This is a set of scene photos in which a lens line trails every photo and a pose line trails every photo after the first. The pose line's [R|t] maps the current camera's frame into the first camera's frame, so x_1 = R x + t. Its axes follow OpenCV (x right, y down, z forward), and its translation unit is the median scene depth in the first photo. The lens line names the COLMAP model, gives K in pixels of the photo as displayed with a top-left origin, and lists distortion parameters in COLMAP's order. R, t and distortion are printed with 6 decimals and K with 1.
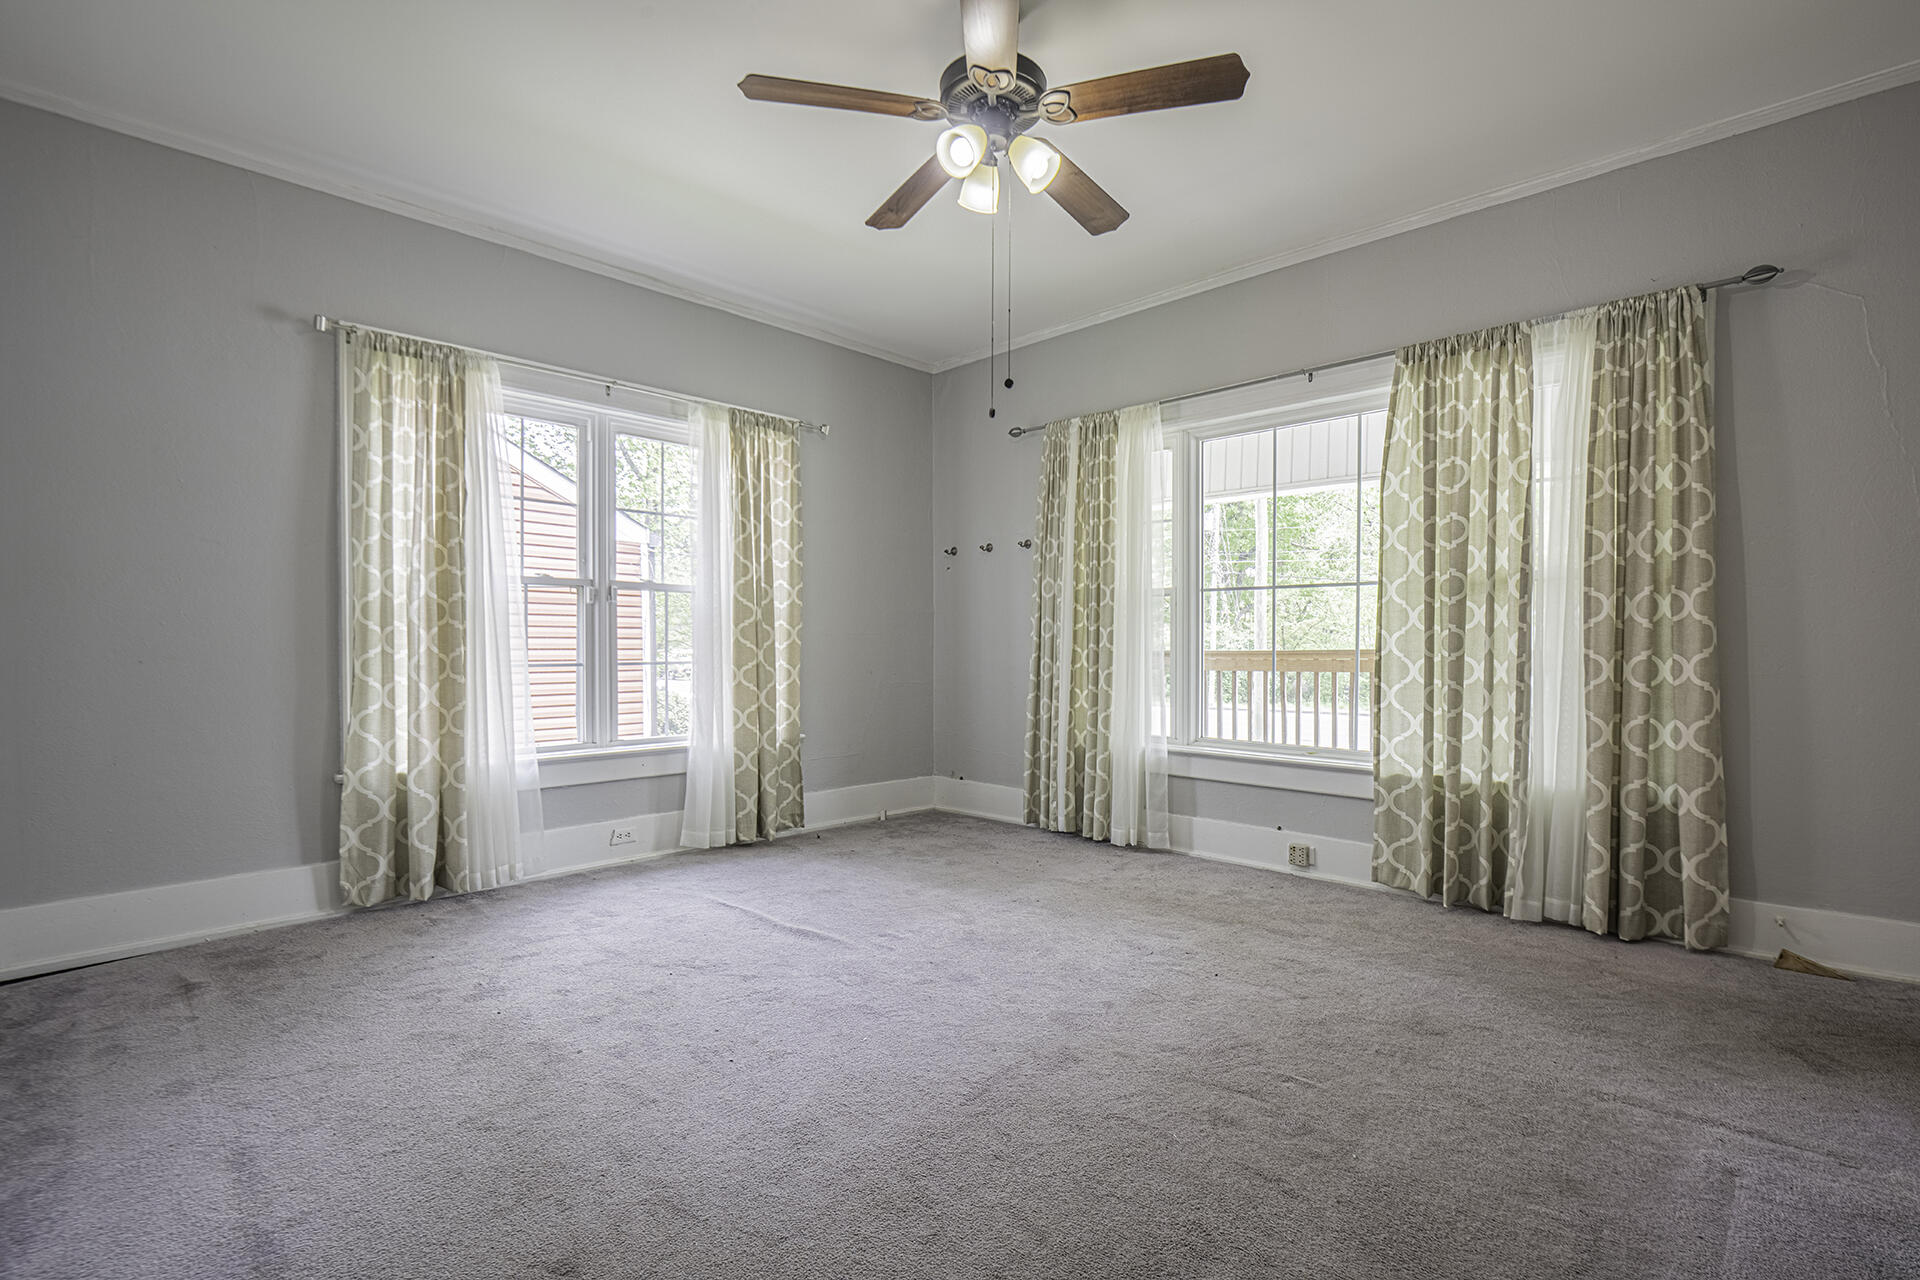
lens RADIAL K [[874.6, 0, 962.0], [0, 874.6, 645.4], [0, 0, 1]] dist [-0.025242, -0.000587]
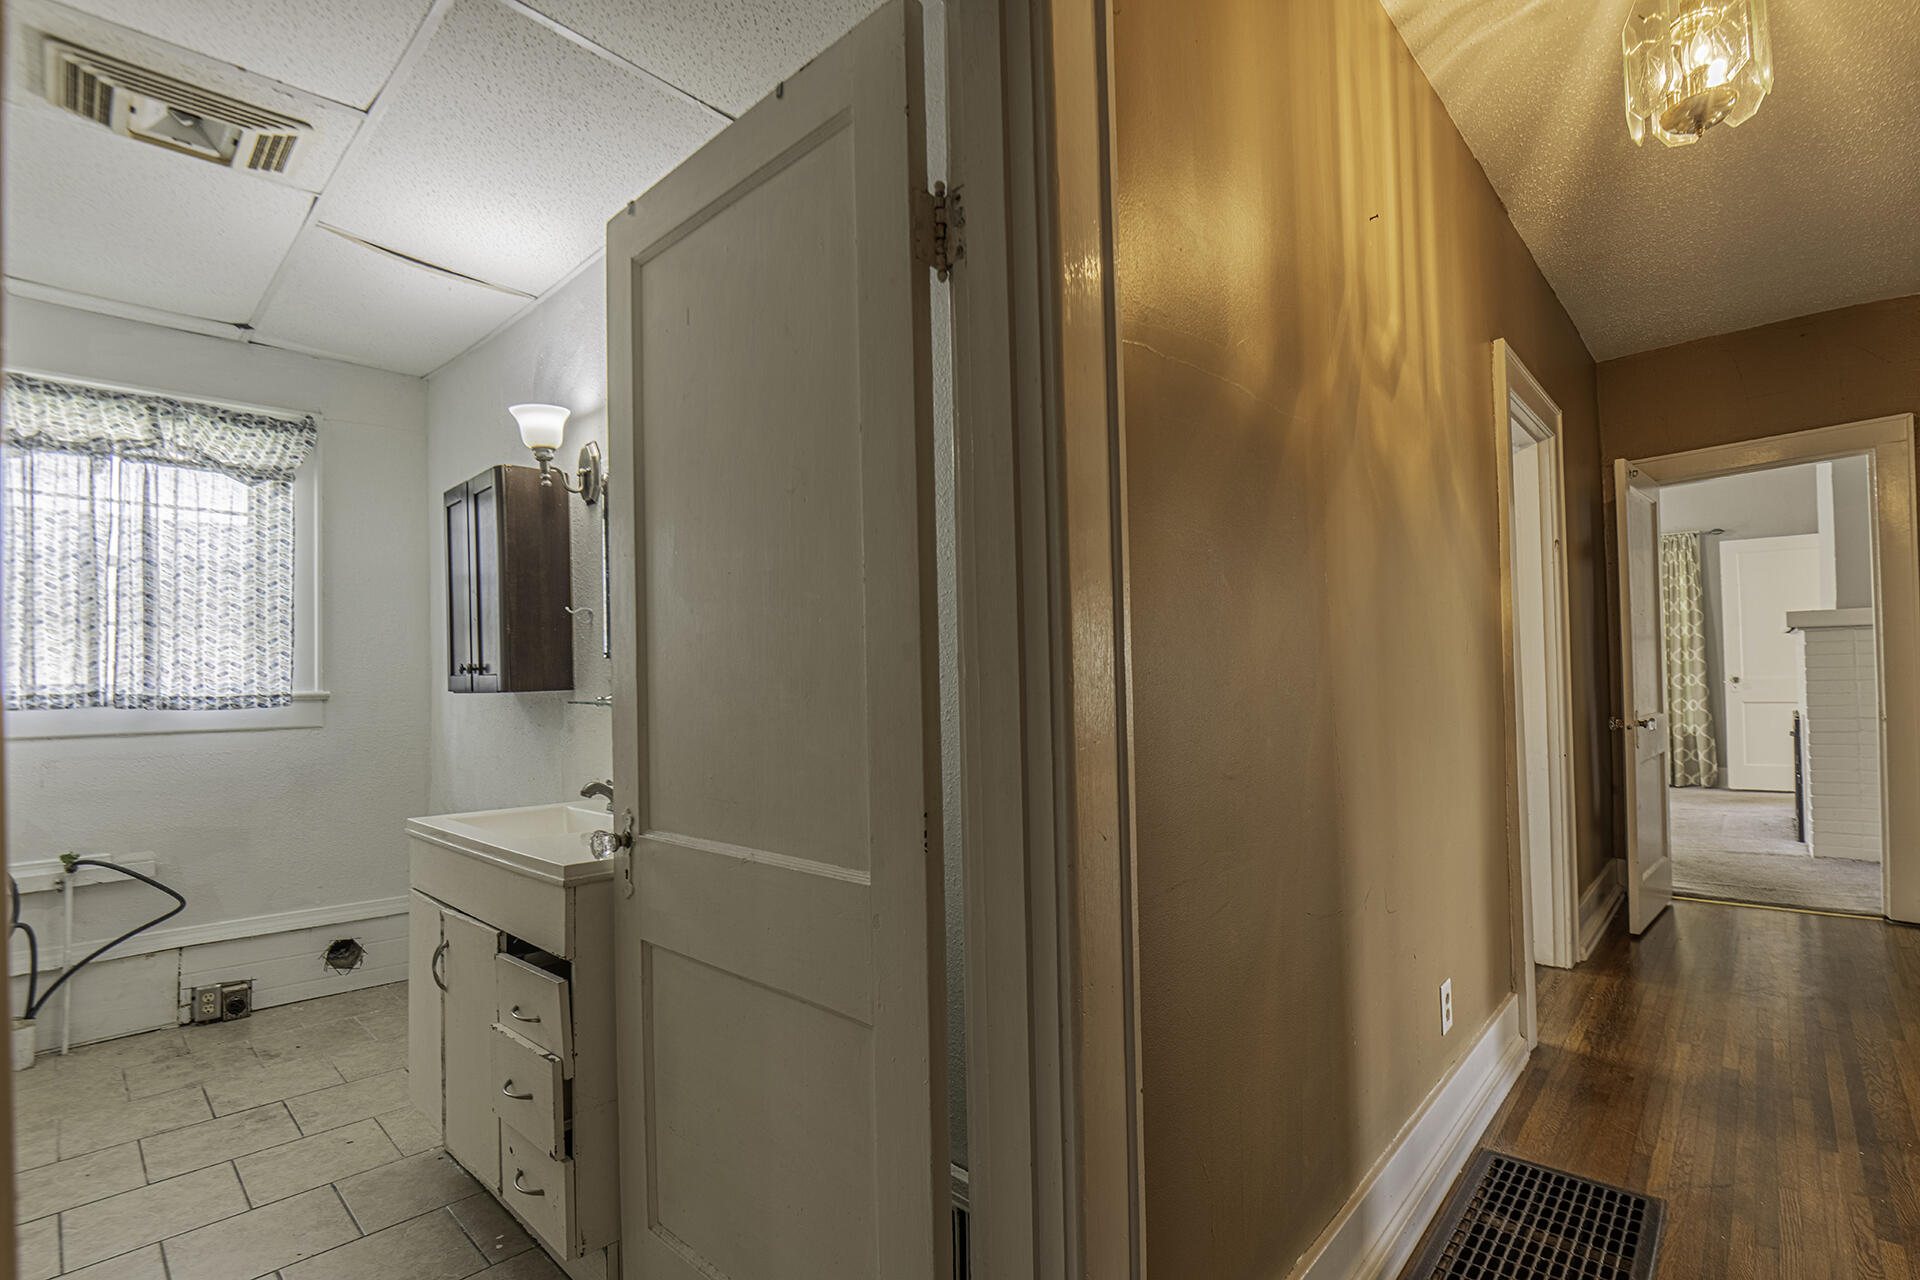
lens RADIAL K [[874.6, 0, 958.2], [0, 874.6, 653.1], [0, 0, 1]] dist [-0.025242, -0.000587]
pose [[0.999651, -0.023798, -0.011444, -1.346288], [0.023330, 0.998950, -0.039438, -0.002082], [0.012370, 0.039157, 0.999156, -1.613058]]
